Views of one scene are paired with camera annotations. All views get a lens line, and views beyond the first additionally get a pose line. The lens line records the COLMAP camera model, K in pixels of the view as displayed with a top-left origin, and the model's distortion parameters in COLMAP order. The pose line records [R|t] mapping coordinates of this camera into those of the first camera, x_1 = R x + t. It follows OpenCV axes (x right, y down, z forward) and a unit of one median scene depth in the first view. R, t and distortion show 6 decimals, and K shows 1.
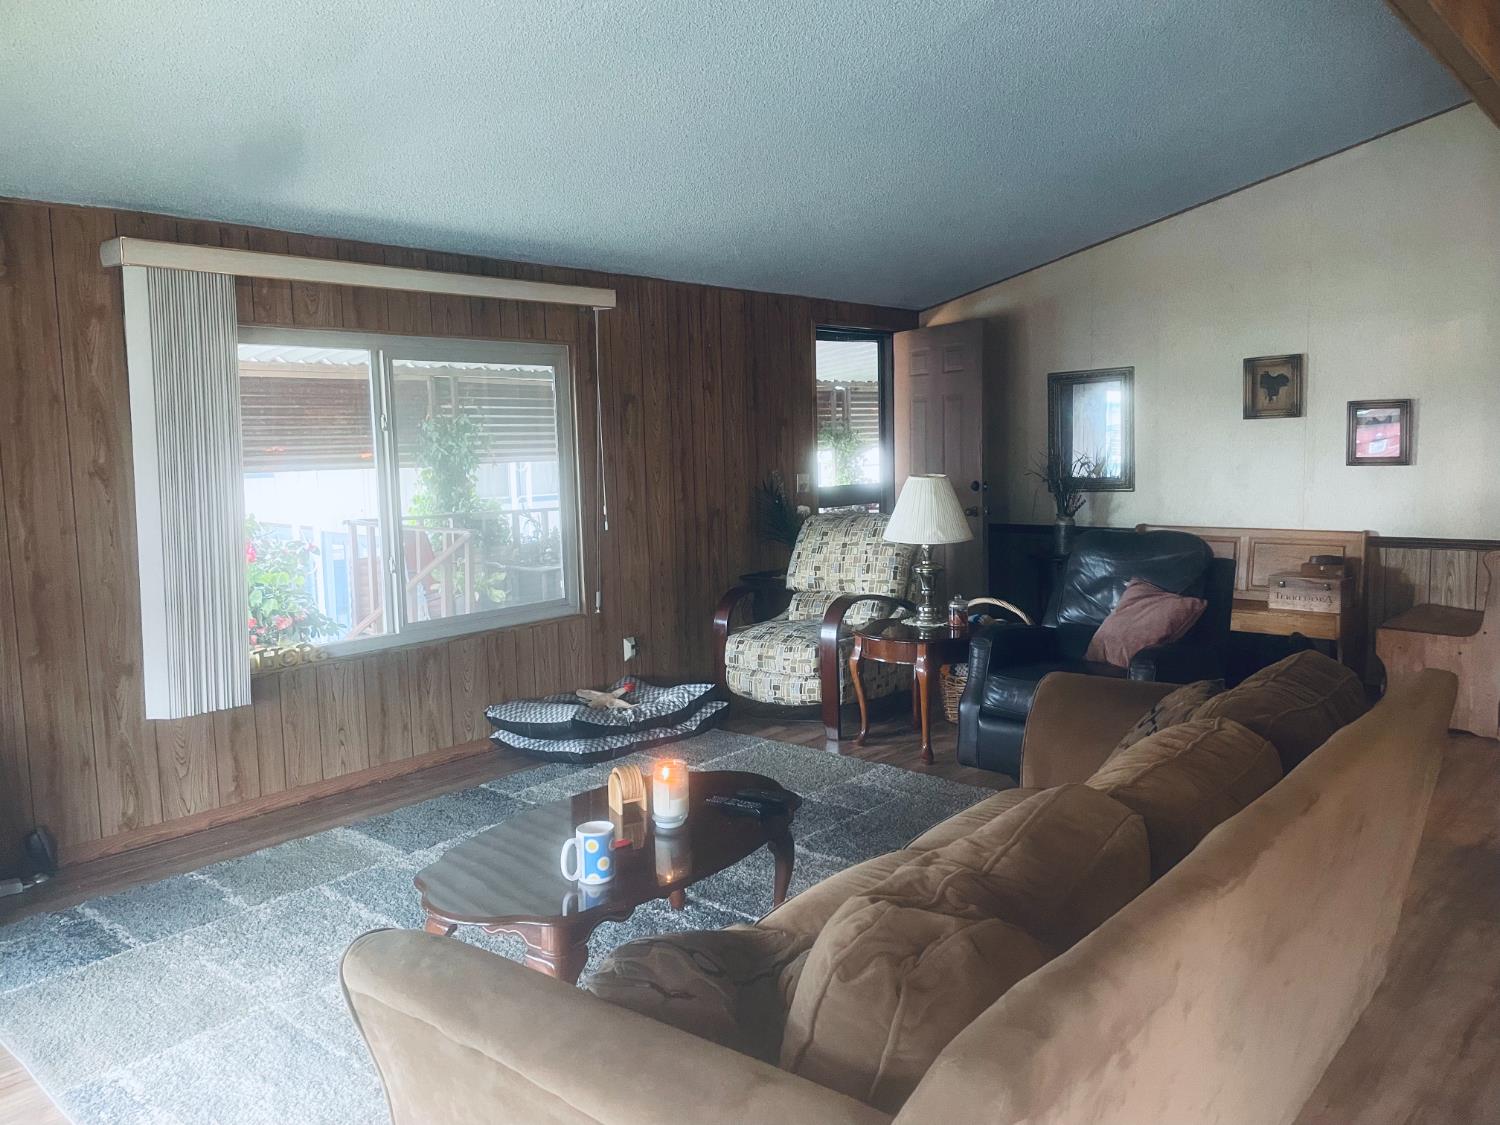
lens RADIAL K [[1119.0, 0, 750.0], [0, 1119.0, 562.5], [0, 0, 1]] dist [0.087502, -0.108756]
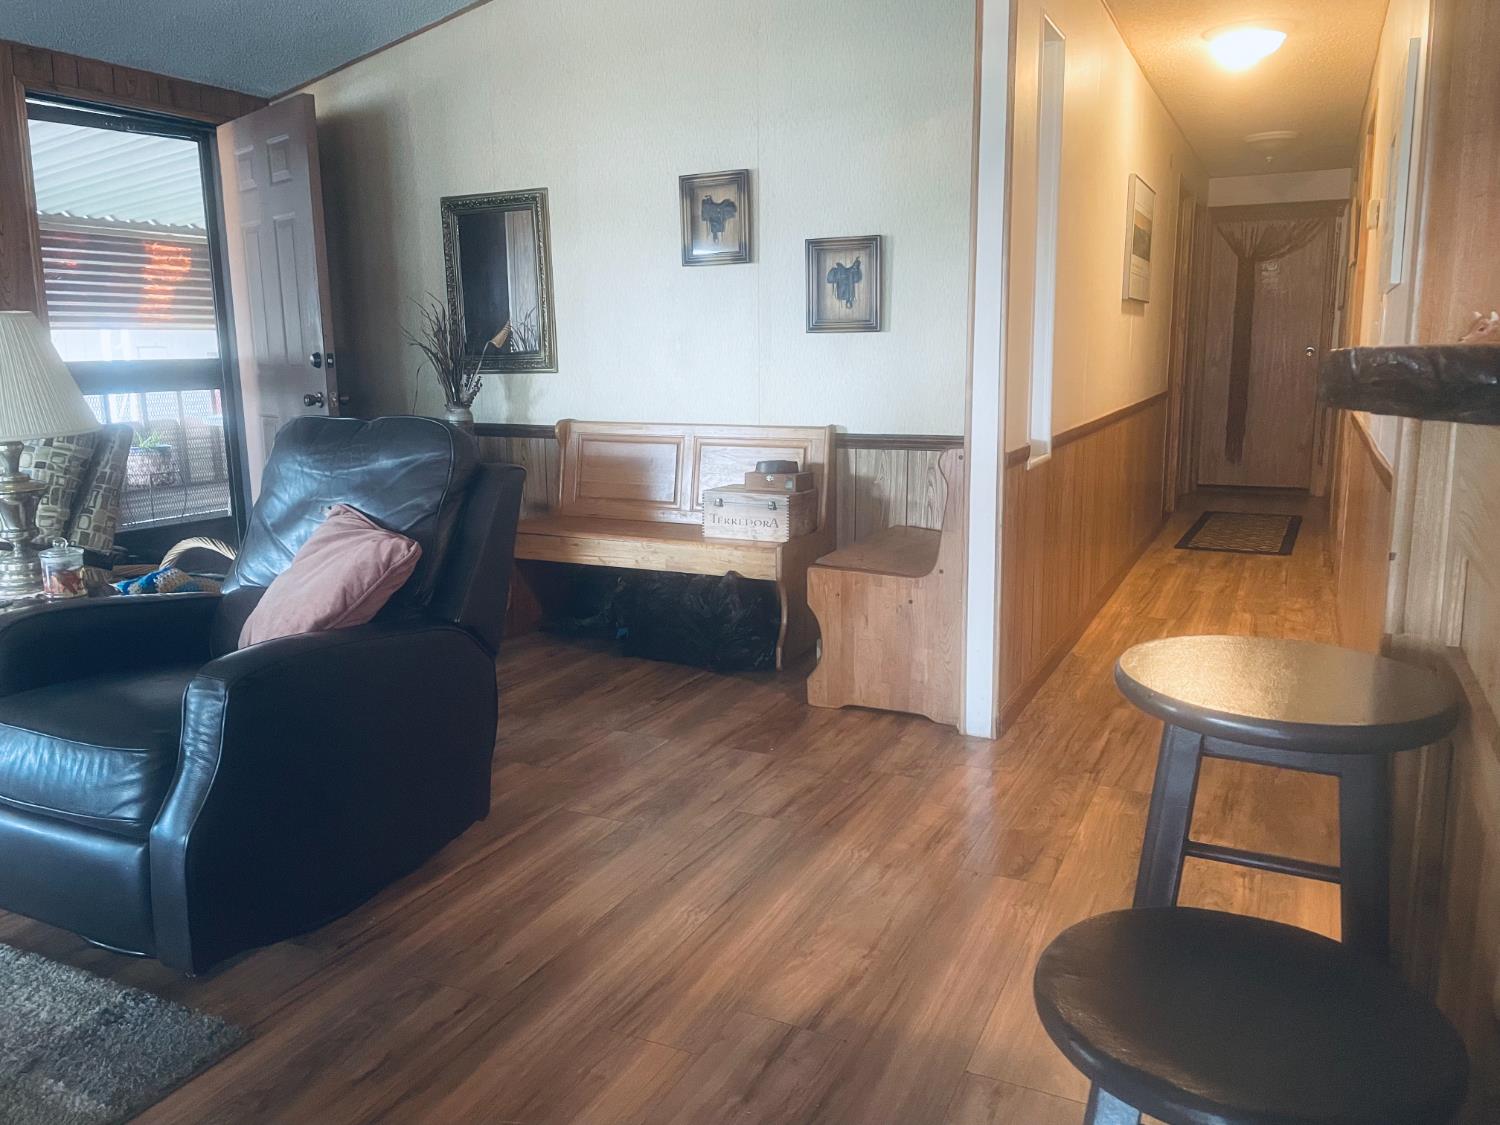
lens RADIAL K [[1119.0, 0, 750.0], [0, 1119.0, 562.5], [0, 0, 1]] dist [0.087502, -0.108756]
pose [[0.961883, -0.036033, 0.271077, 0.298734], [0.015603, 0.996898, 0.077147, 0.002981], [-0.273016, -0.069977, 0.959461, 0.330525]]
